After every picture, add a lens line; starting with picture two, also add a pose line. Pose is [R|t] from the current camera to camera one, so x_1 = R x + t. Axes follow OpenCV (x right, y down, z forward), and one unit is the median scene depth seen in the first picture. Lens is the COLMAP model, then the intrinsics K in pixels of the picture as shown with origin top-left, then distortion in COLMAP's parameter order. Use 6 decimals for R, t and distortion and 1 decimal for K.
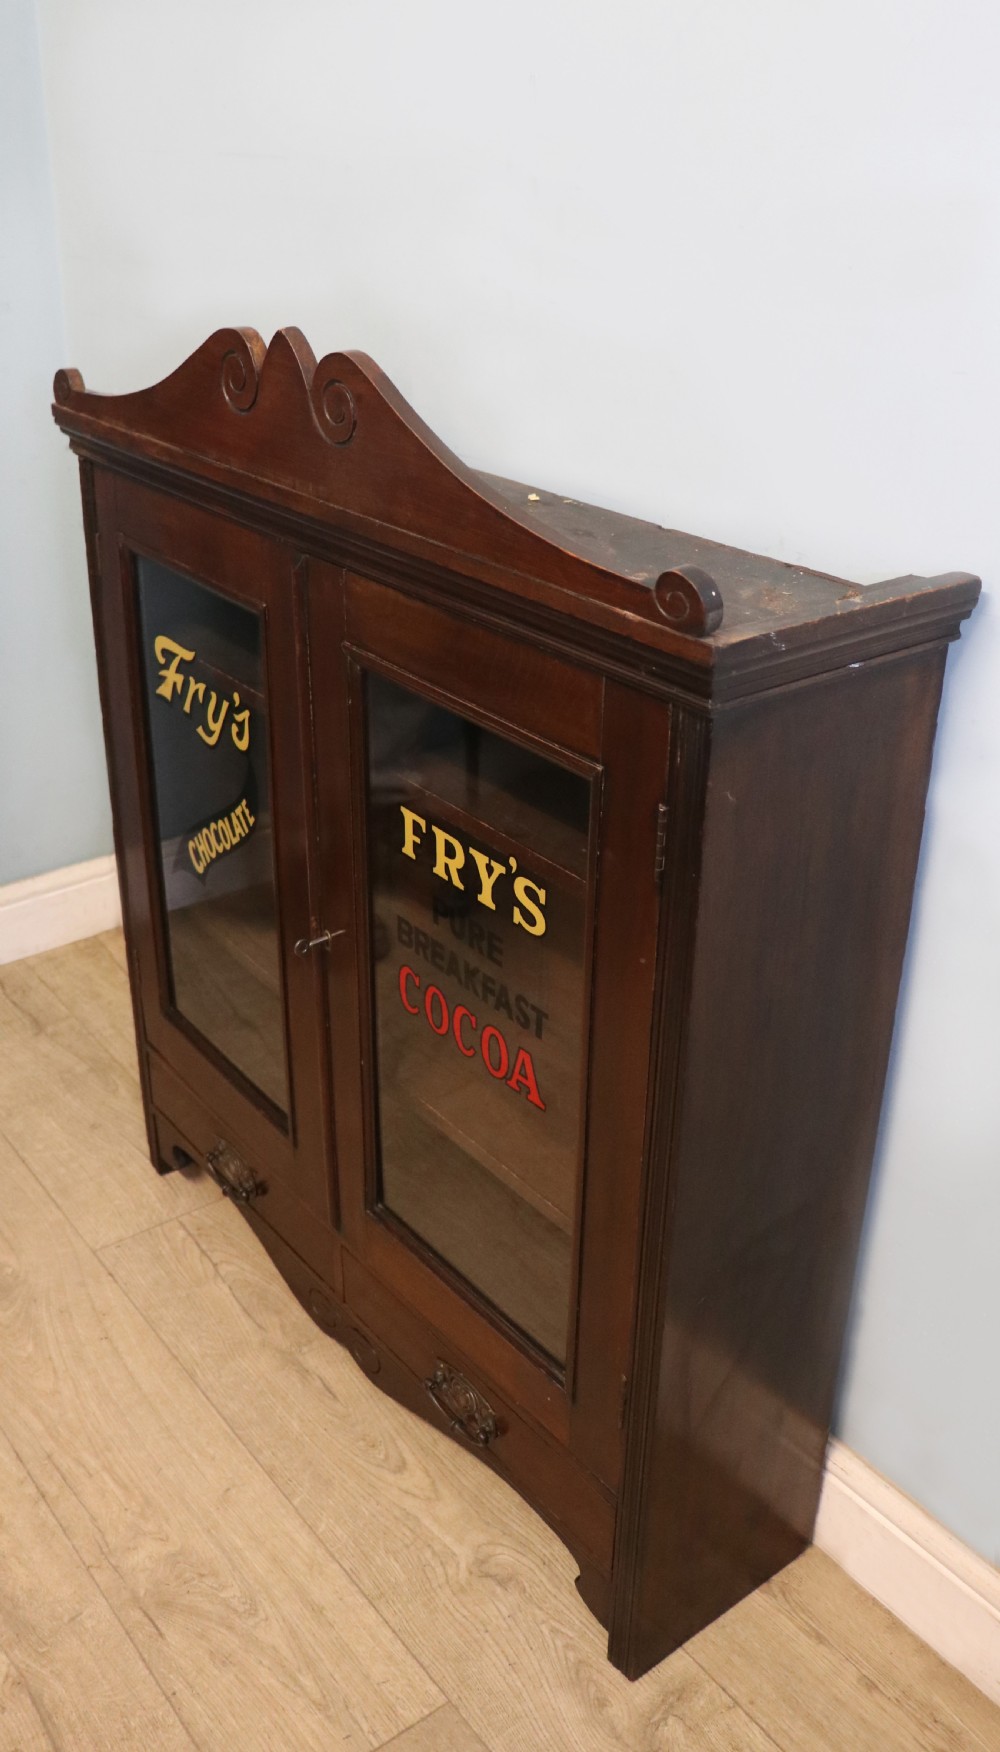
lens RADIAL K [[1586.9, 0, 441.9], [0, 1586.9, 787.4], [0, 0, 1]] dist [-0.121616, 0.000000]
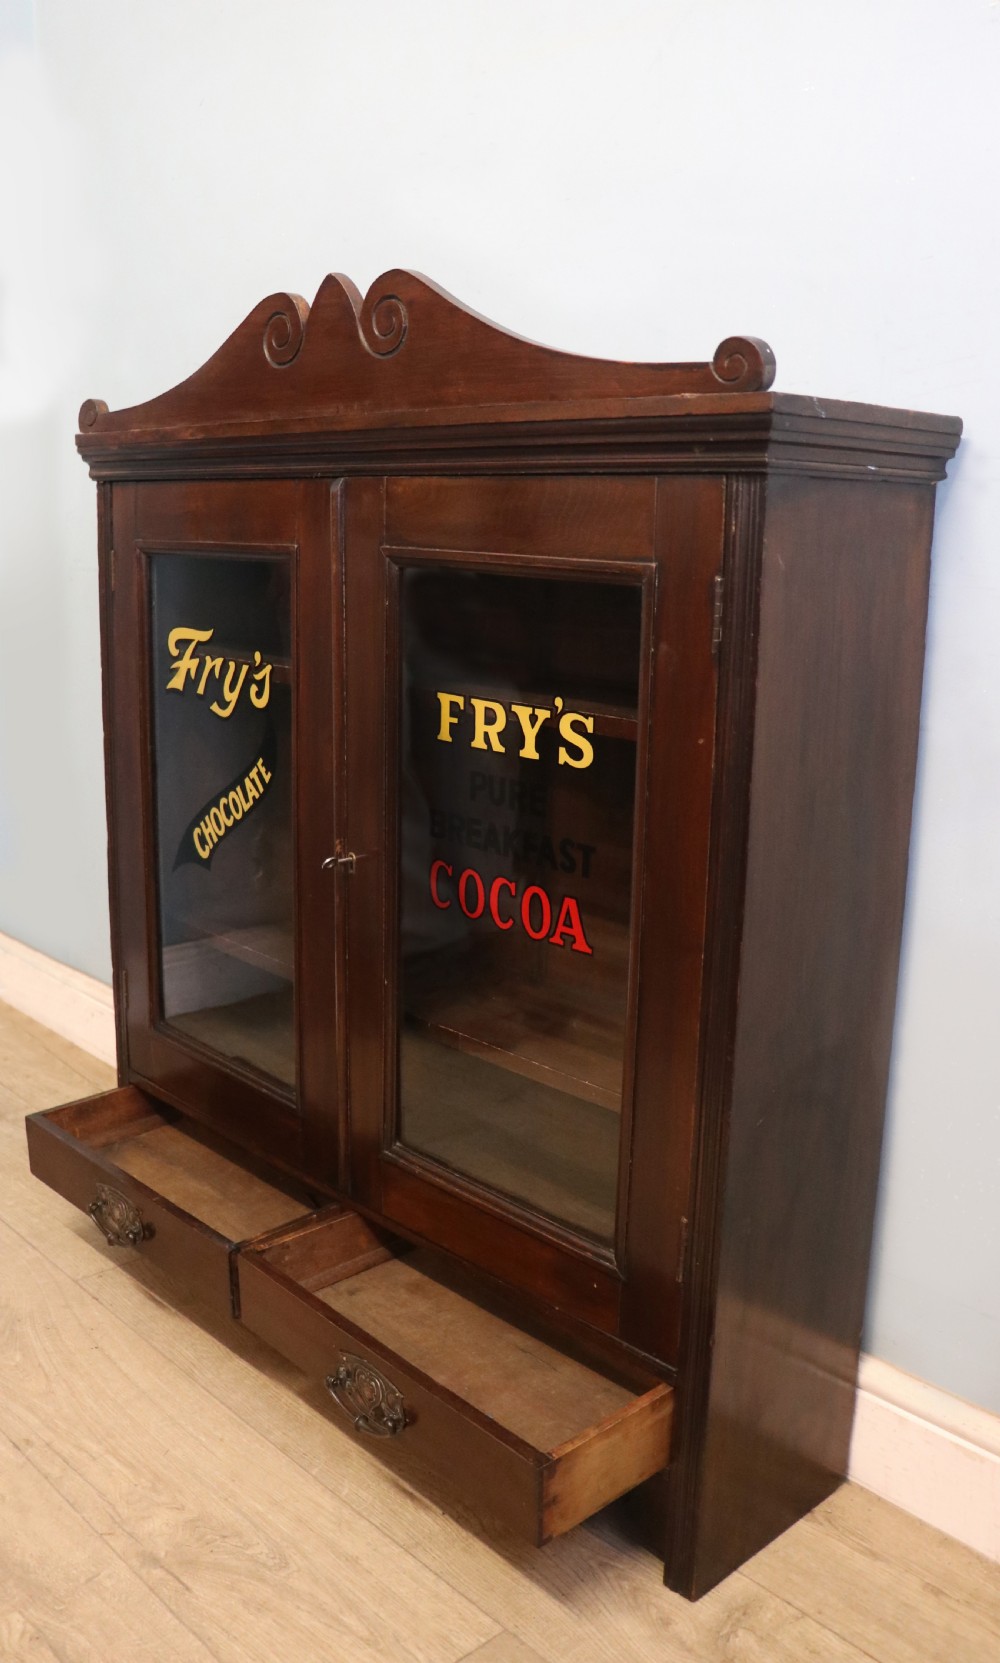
lens RADIAL K [[1484.3, 0, 393.6], [0, 1484.3, 790.9], [0, 0, 1]] dist [-0.167732, 0.091409]
pose [[0.997068, -0.004871, 0.076364, -0.115957], [0.022421, 0.972767, -0.230698, 0.269591], [-0.073161, 0.231733, 0.970024, 0.037057]]
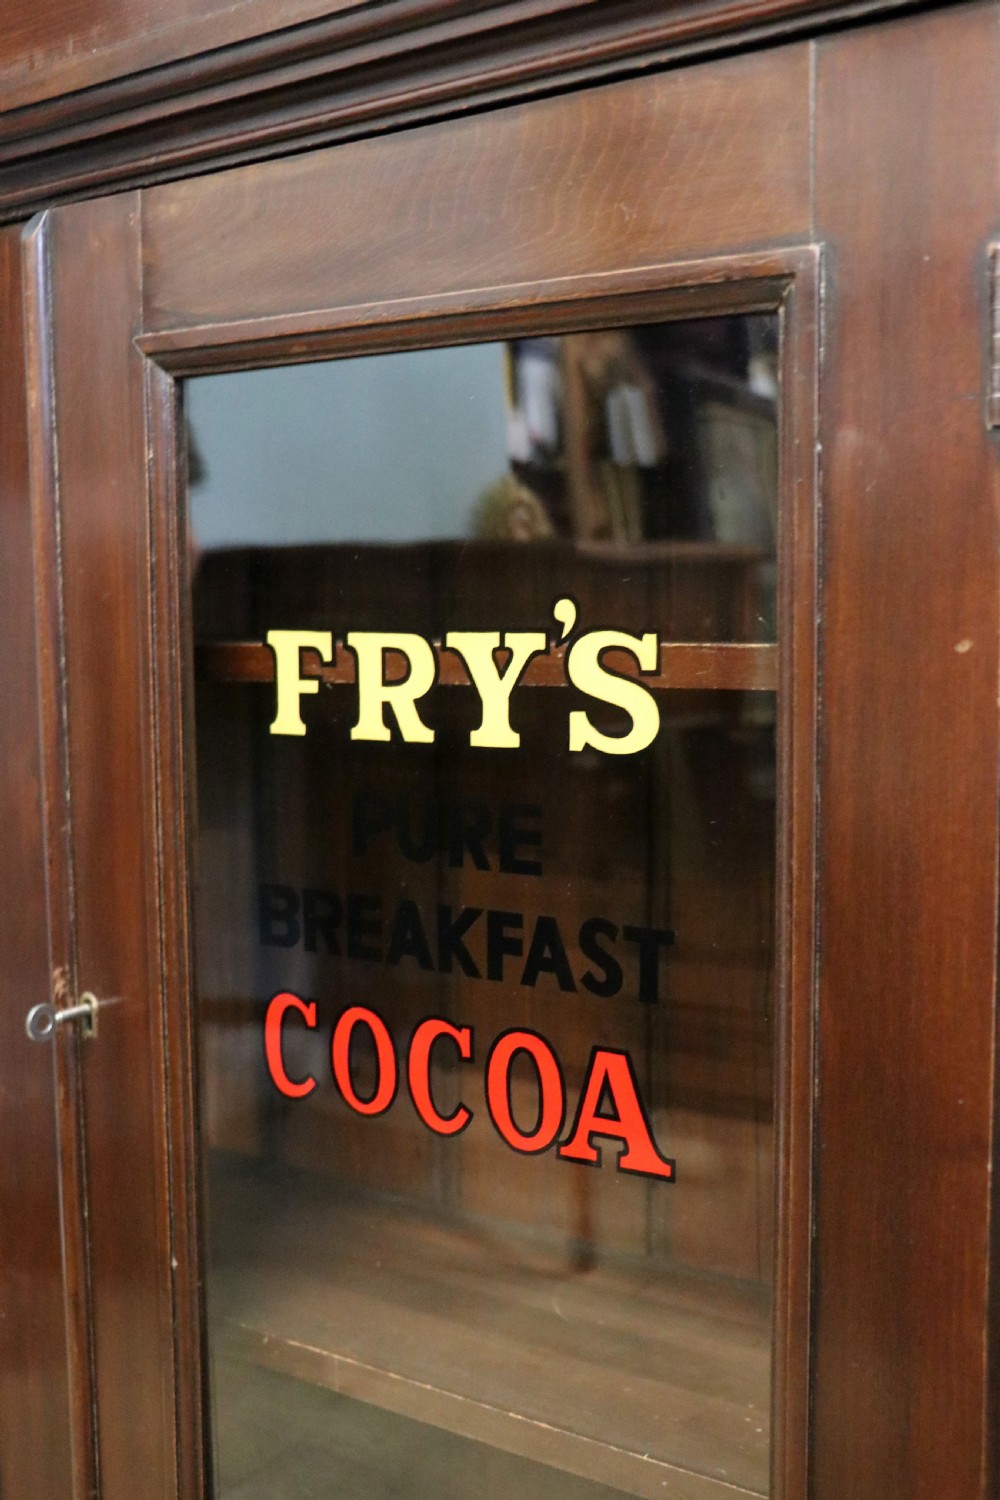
lens RADIAL K [[1588.5, 0, 499.7], [0, 1588.5, 749.0], [0, 0, 1]] dist [-0.041388, 0.000000]
pose [[0.946079, -0.030432, 0.322503, -0.105284], [0.140357, 0.935780, -0.323443, 0.192770], [-0.291949, 0.351269, 0.889593, 0.474590]]
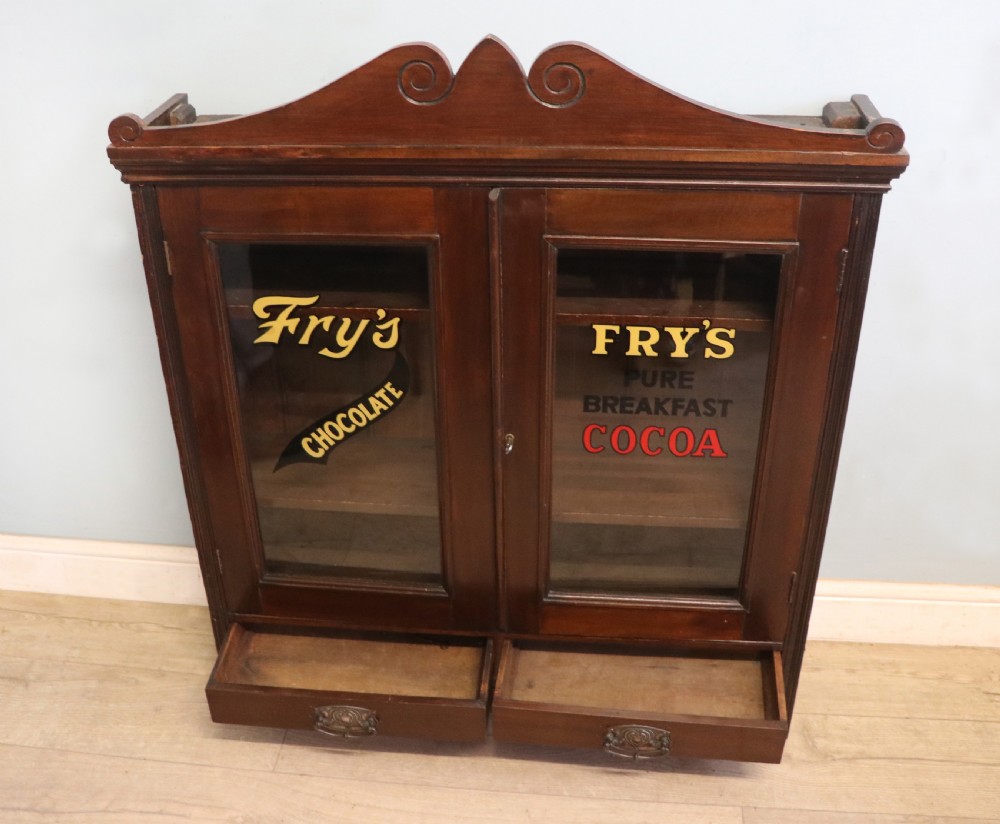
lens RADIAL K [[1164.5, 0, 454.2], [0, 1164.5, 420.5], [0, 0, 1]] dist [-0.141144, 0.000000]
pose [[0.682860, -0.402579, 0.609616, -0.747500], [0.331043, 0.914389, 0.233030, -0.187415], [-0.651240, 0.042682, 0.757671, 0.199033]]
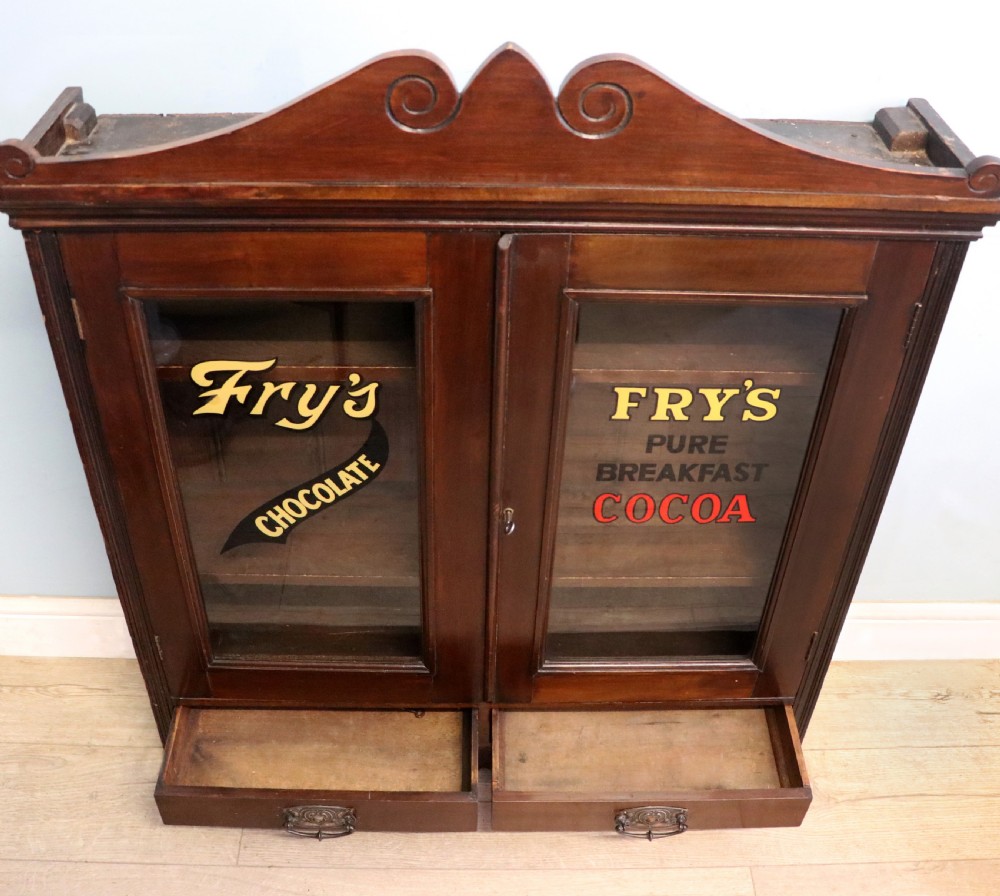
lens RADIAL K [[1135.3, 0, 502.1], [0, 1135.3, 486.0], [0, 0, 1]] dist [-0.135738, 0.000000]
pose [[0.569657, -0.525285, 0.632112, -0.617440], [0.312122, 0.849750, 0.424859, -0.299621], [-0.760310, -0.044728, 0.648019, 0.409084]]
